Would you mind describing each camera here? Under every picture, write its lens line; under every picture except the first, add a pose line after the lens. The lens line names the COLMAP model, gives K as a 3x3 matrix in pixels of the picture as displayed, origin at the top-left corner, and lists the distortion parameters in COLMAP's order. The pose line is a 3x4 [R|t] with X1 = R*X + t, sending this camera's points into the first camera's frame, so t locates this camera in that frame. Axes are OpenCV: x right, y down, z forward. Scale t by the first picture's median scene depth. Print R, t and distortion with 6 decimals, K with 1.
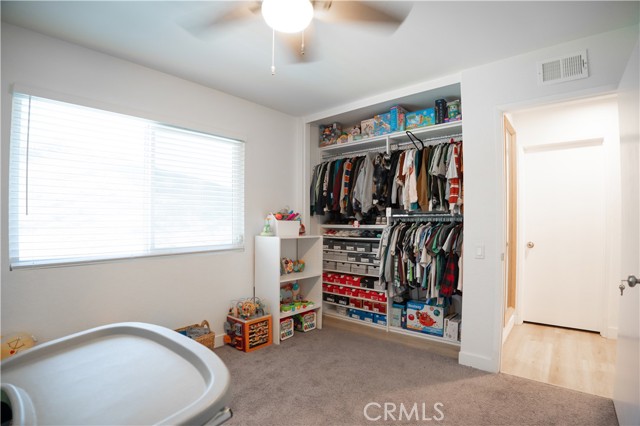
lens RADIAL K [[312.4, 0, 320.0], [0, 312.4, 225.9], [0, 0, 1]] dist [-0.000832, -0.000055]
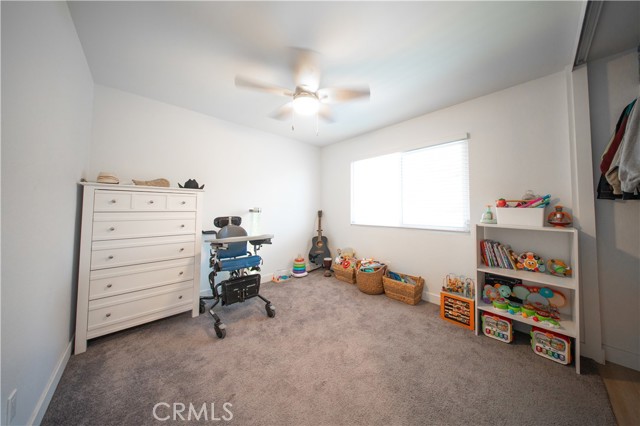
lens RADIAL K [[184.5, 0, 320.2], [0, 184.5, 200.3], [0, 0, 1]] dist [-0.000097, -0.000010]
pose [[-0.085494, -0.040301, -0.995523, 0.465482], [-0.002417, 0.999187, -0.040241, -0.014908], [0.996336, -0.001034, -0.085522, 0.522767]]
